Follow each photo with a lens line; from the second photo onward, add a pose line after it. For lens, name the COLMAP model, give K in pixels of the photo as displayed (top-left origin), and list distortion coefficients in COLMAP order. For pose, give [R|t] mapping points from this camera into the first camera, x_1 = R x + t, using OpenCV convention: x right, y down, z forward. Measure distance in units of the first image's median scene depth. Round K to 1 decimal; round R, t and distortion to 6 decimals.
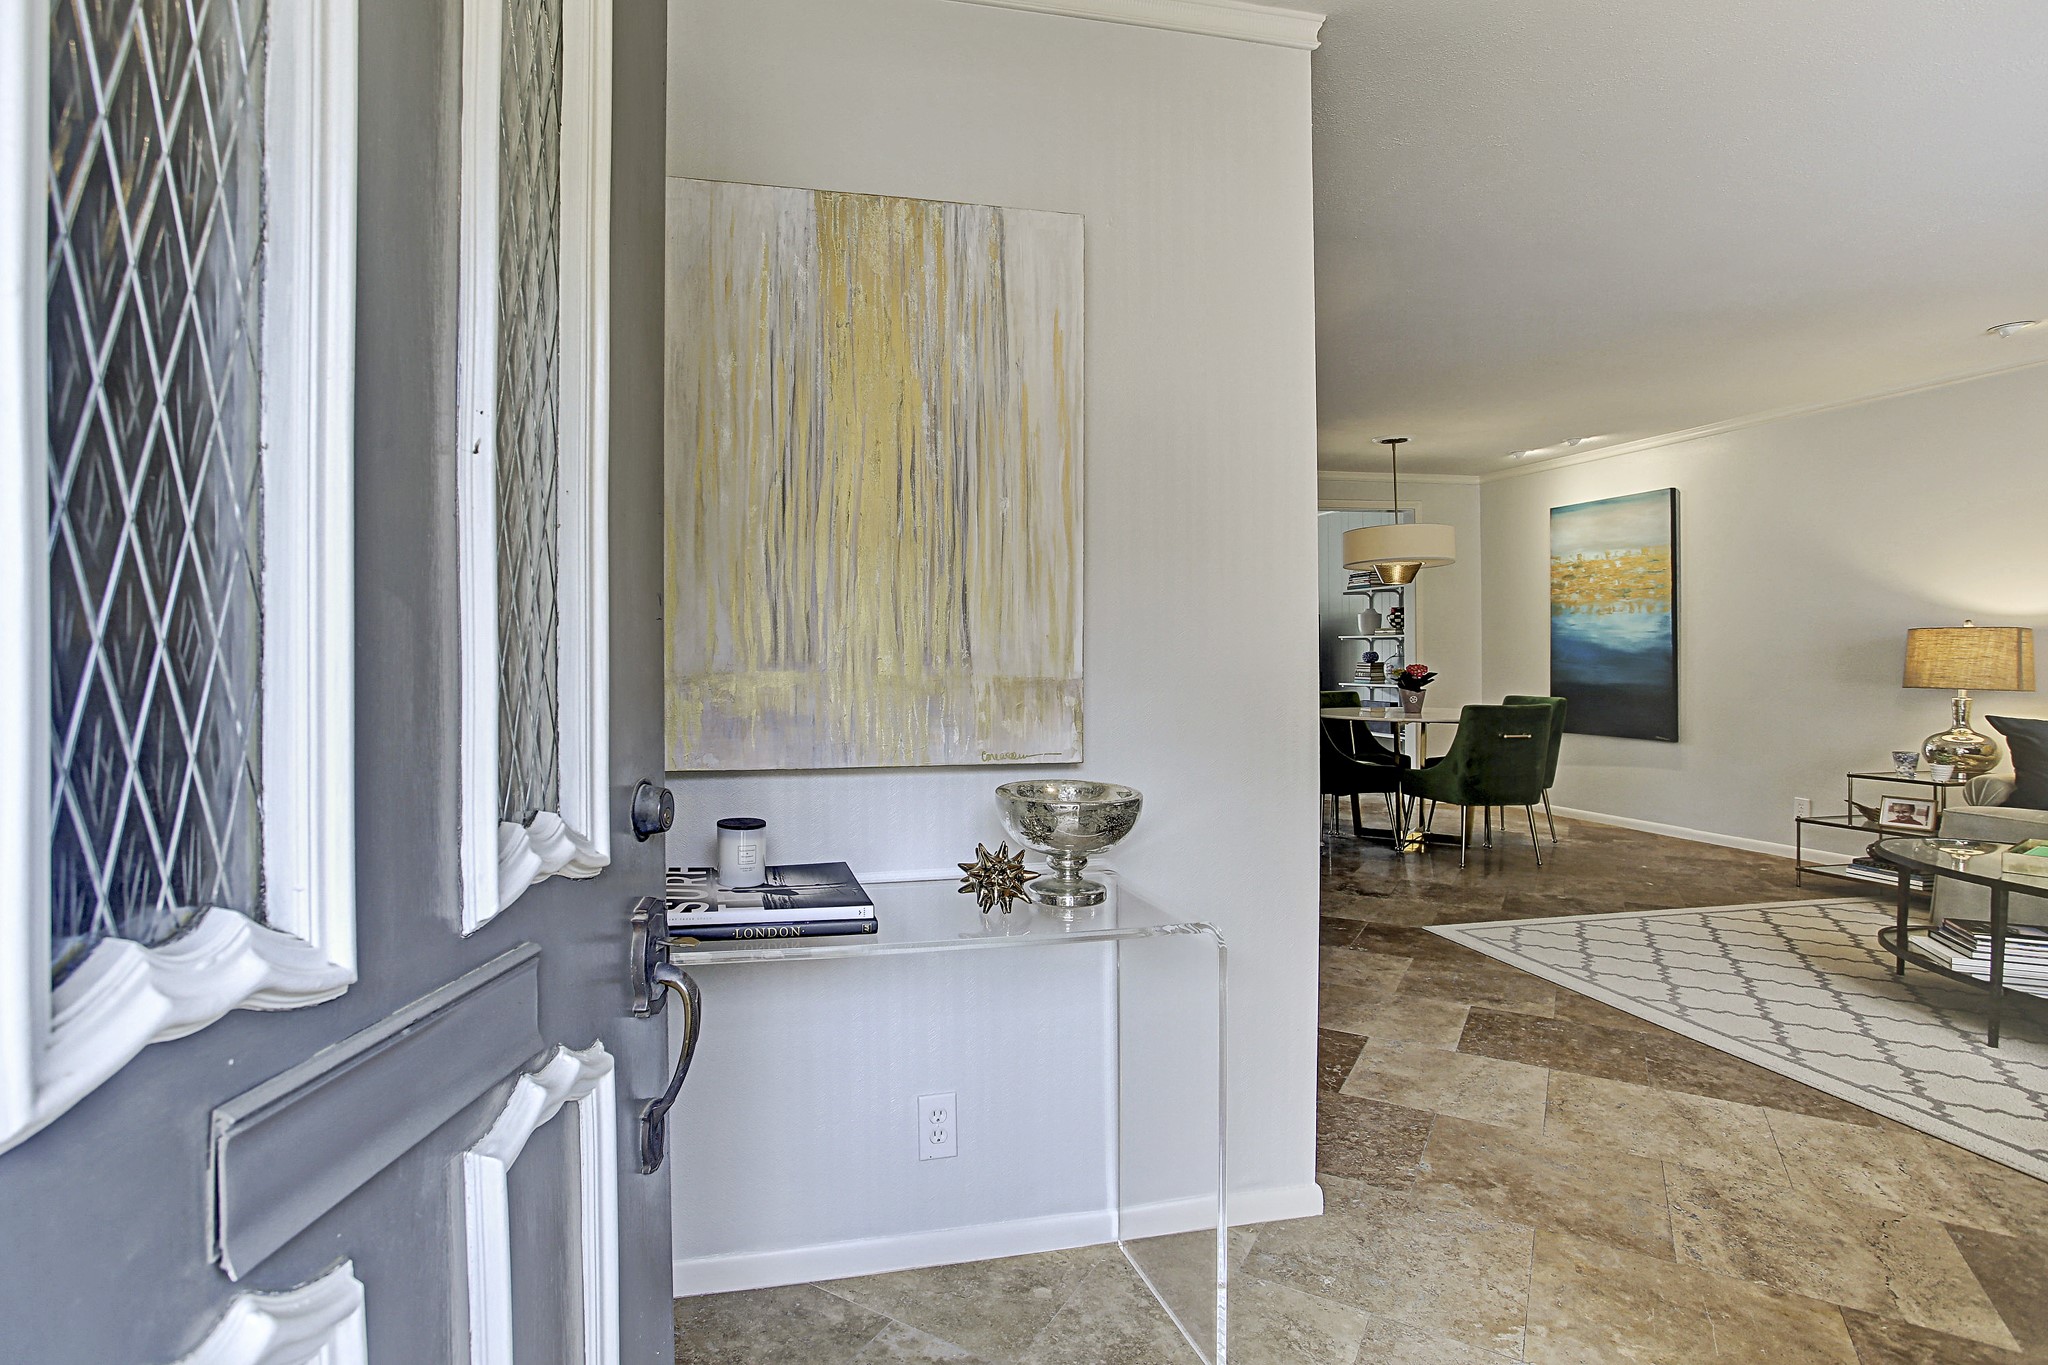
lens RADIAL K [[939.6, 0, 987.4], [0, 939.6, 647.3], [0, 0, 1]] dist [0.039782, -0.000634]
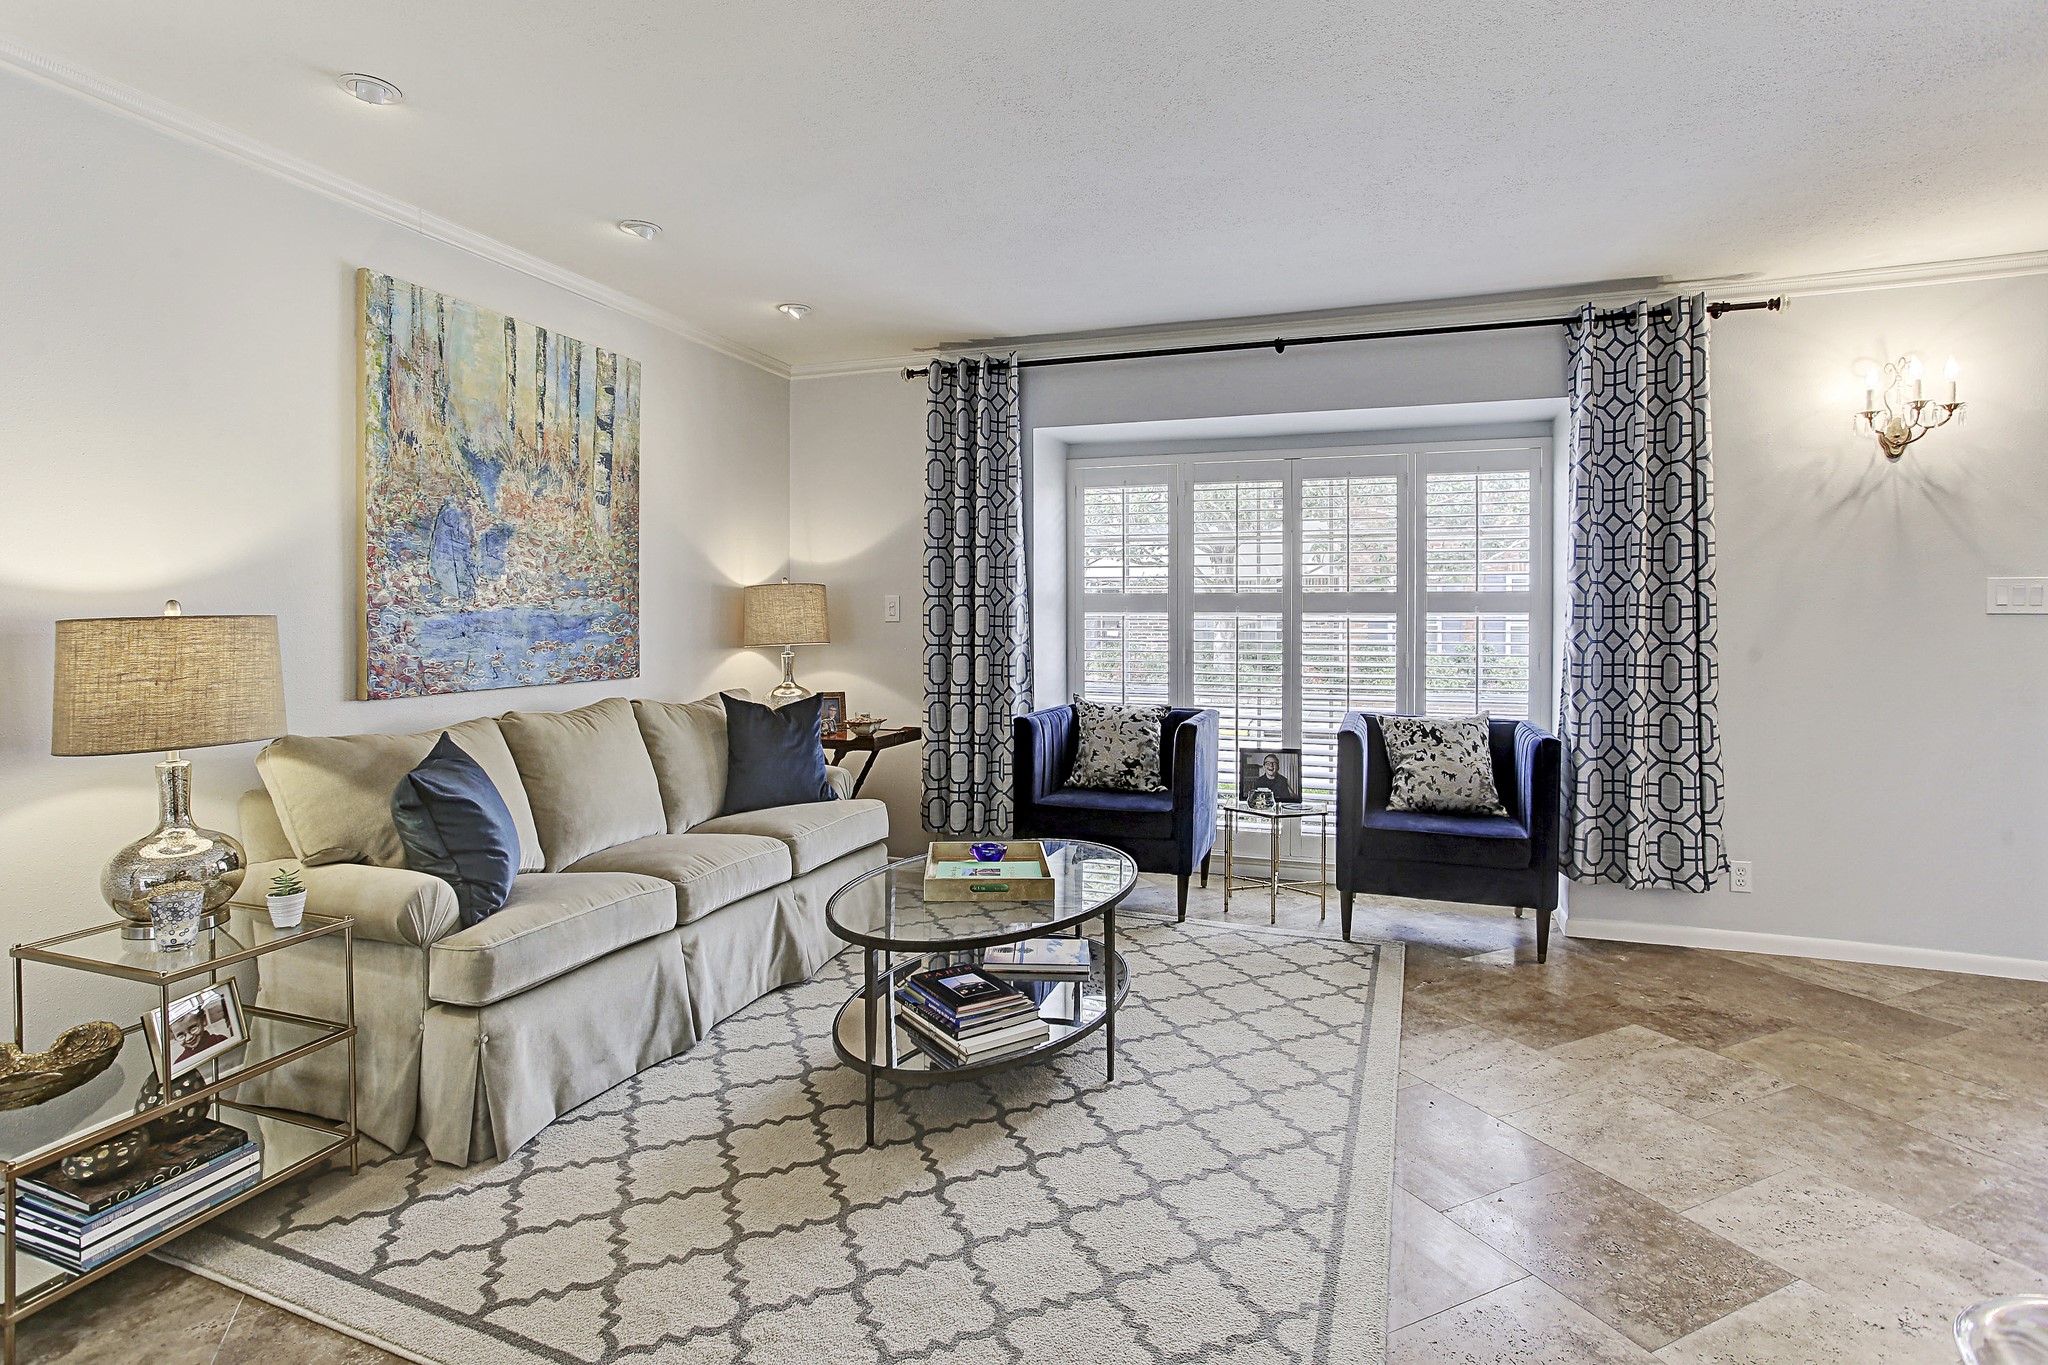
lens RADIAL K [[1010.2, 0, 1116.9], [0, 1010.2, 618.2], [0, 0, 1]] dist [-0.025222, 0.017353]
pose [[-0.847897, 0.004876, 0.530139, 0.704796], [0.008891, 0.999948, 0.005024, -0.035123], [-0.530087, 0.008973, -0.847896, 2.453305]]
